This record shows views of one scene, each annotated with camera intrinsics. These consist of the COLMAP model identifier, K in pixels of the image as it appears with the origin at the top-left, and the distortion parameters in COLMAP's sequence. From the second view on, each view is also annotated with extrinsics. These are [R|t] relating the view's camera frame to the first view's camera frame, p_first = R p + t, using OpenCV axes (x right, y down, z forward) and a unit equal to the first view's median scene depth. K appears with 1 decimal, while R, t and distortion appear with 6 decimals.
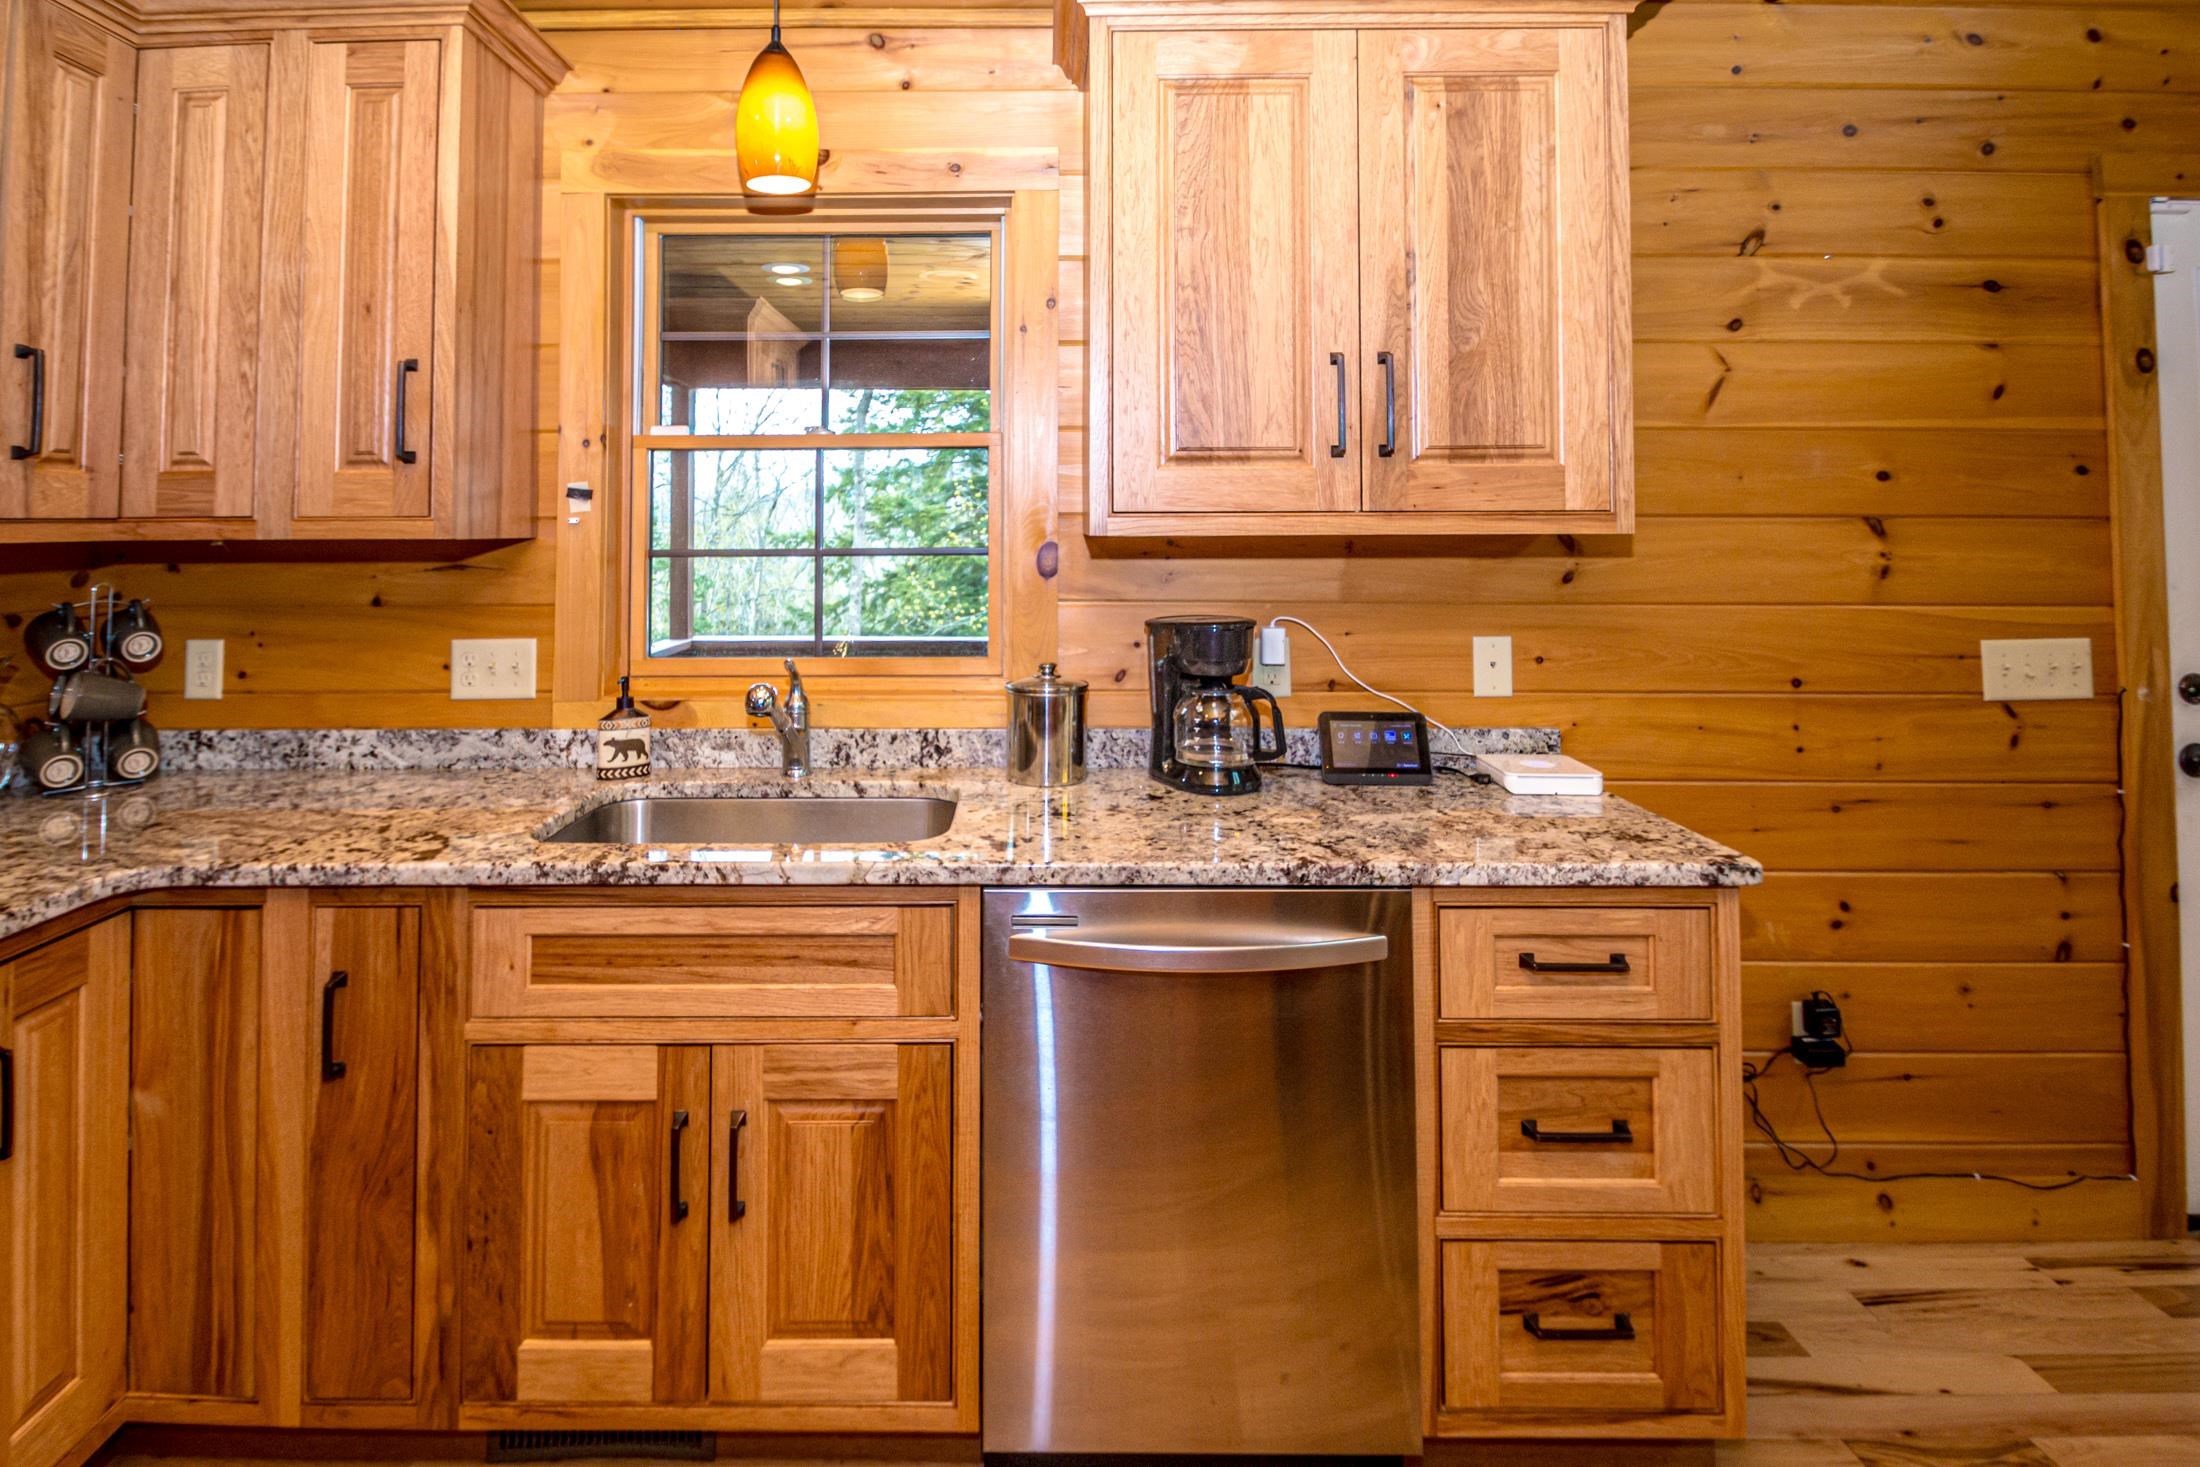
lens RADIAL K [[1080.8, 0, 1018.7], [0, 1080.8, 484.7], [0, 0, 1]] dist [0.004324, -0.007055]
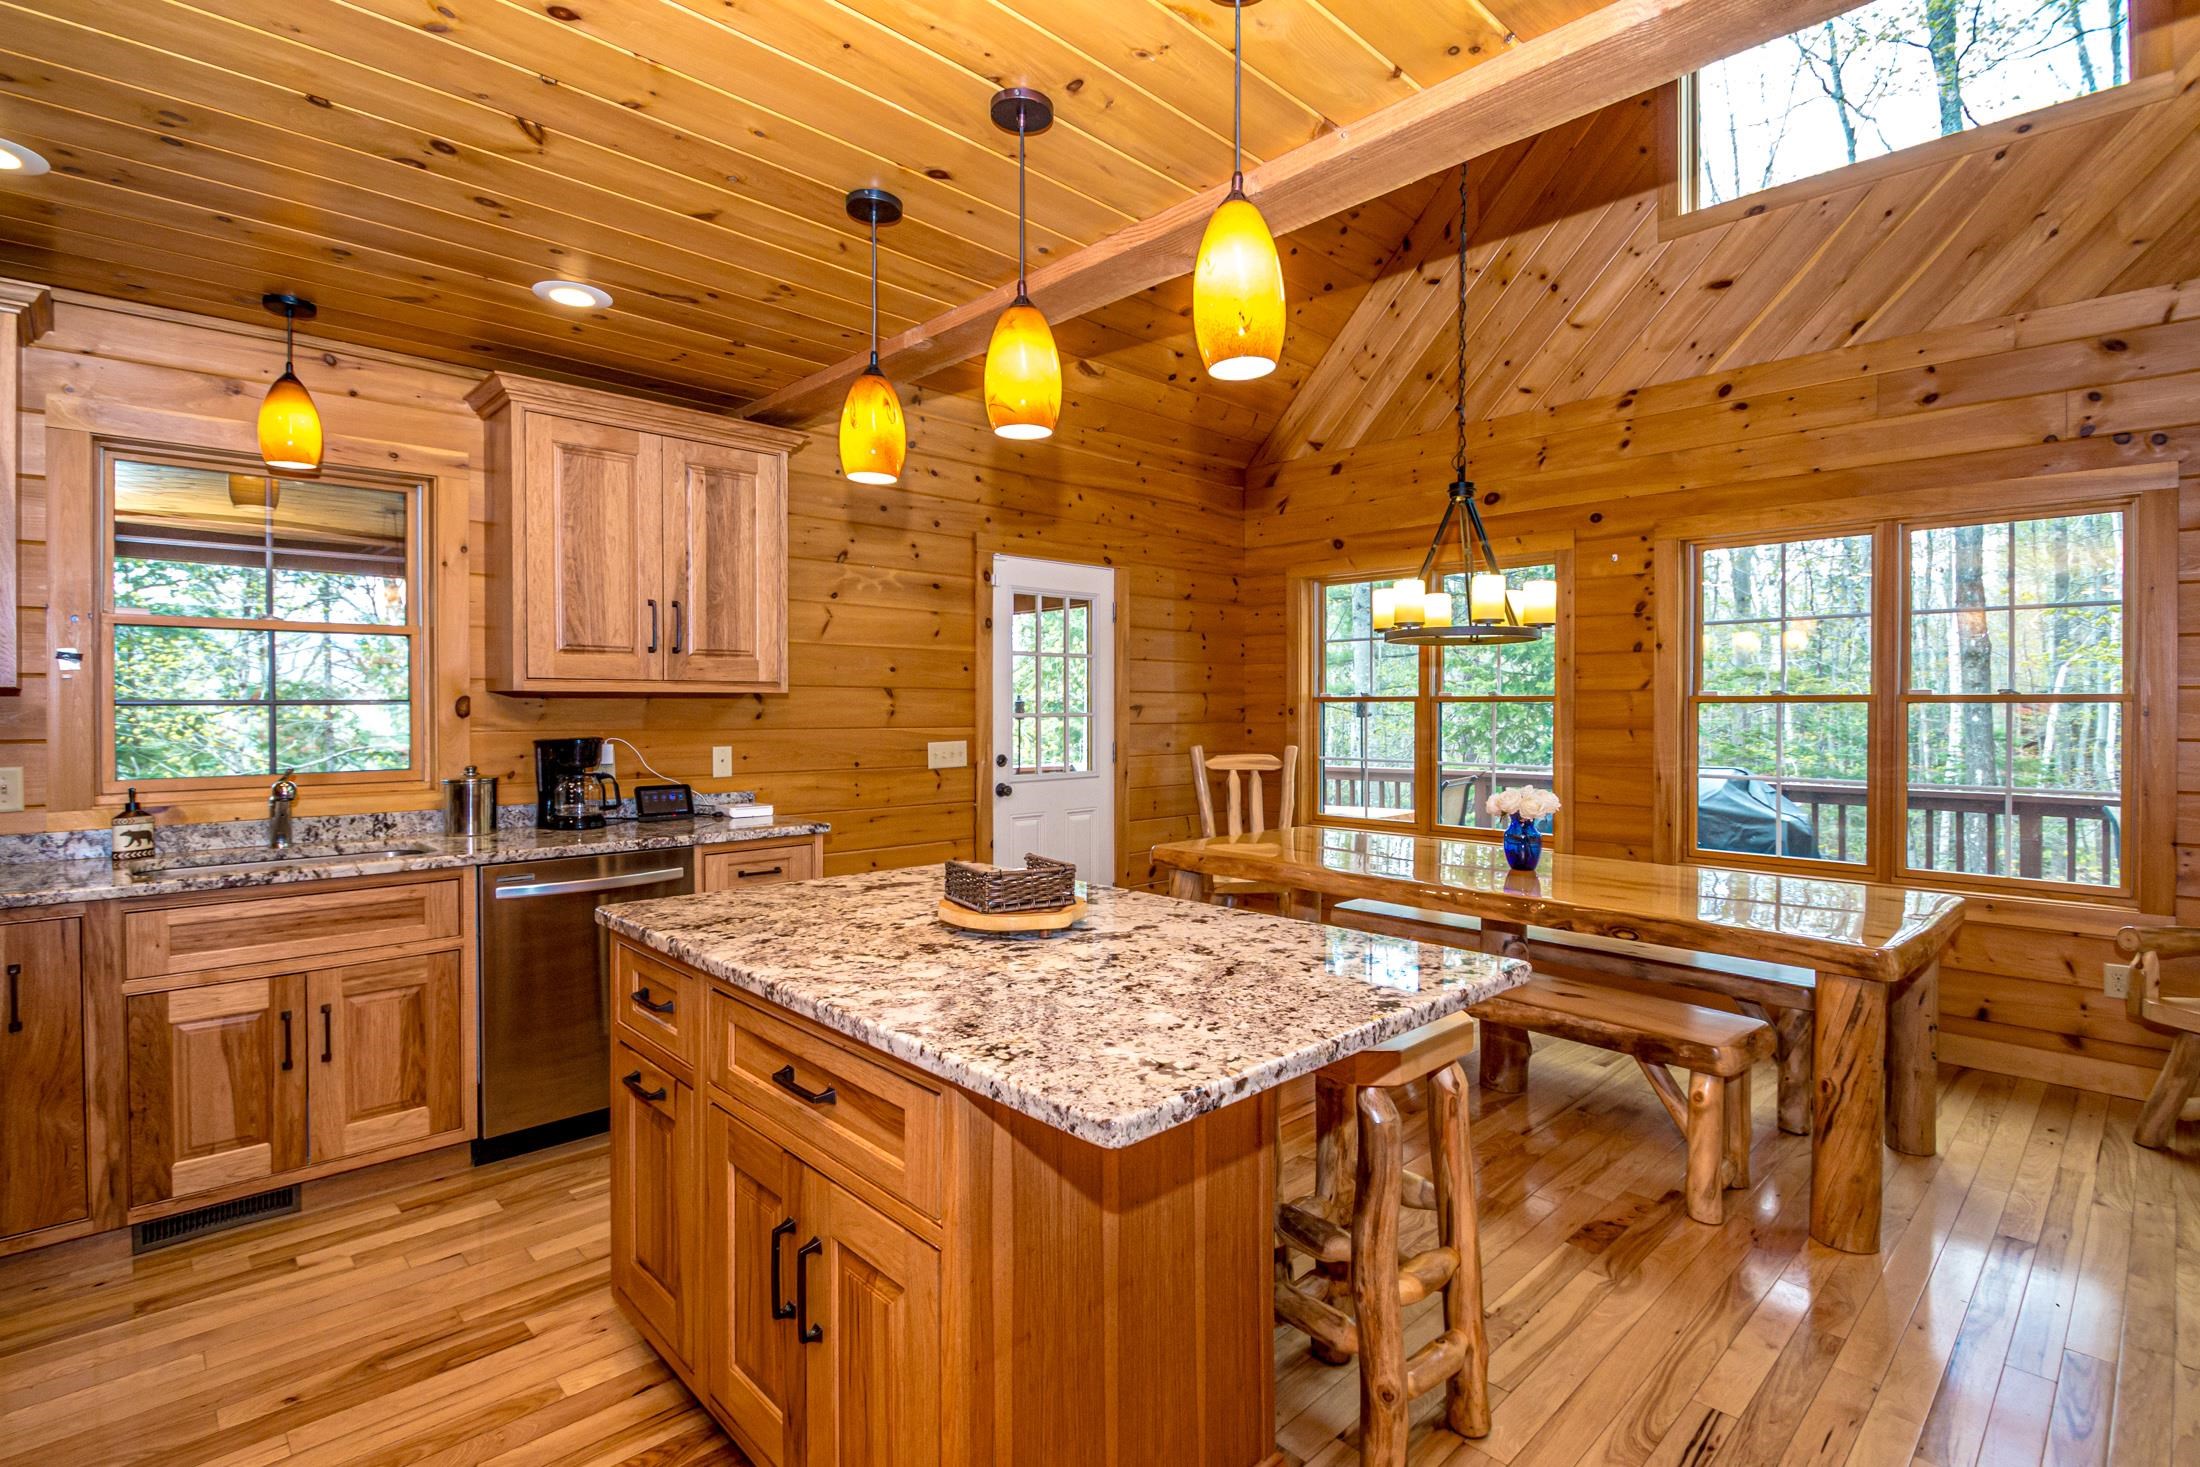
lens RADIAL K [[1080.8, 0, 1107.5], [0, 1080.8, 737.2], [0, 0, 1]] dist [0.004324, -0.007055]
pose [[0.707405, -0.017526, 0.706591, -0.519030], [-0.028996, 0.998131, 0.053786, -0.001095], [-0.706213, -0.058537, 0.705575, -1.003745]]
